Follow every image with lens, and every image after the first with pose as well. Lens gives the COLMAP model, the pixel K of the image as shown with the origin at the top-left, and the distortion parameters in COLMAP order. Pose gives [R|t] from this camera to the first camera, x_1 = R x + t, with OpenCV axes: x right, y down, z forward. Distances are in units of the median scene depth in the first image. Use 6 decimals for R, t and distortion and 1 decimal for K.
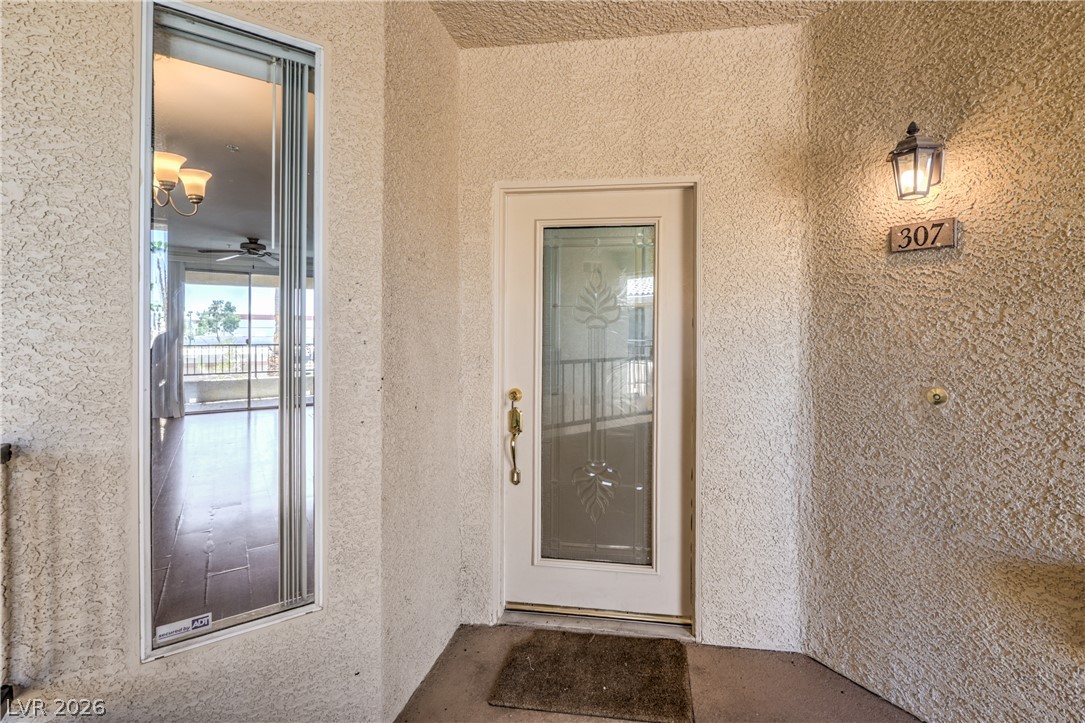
lens RADIAL K [[479.8, 0, 556.6], [0, 479.8, 330.9], [0, 0, 1]] dist [-0.001948, -0.000186]
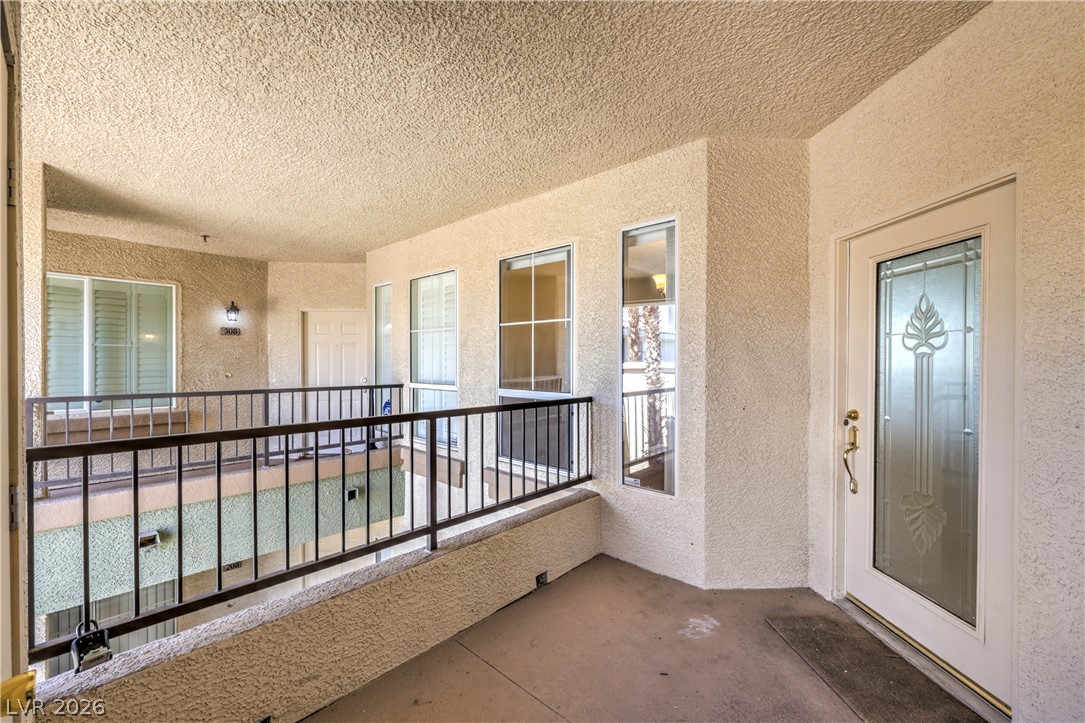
lens RADIAL K [[440.5, 0, 544.2], [0, 440.5, 363.4], [0, 0, 1]] dist [0.000826, 0.000538]
pose [[0.196518, 0.003588, -0.980494, 0.865612], [0.002888, 0.999987, 0.004238, 0.004200], [0.980496, -0.003664, 0.196505, 0.077703]]
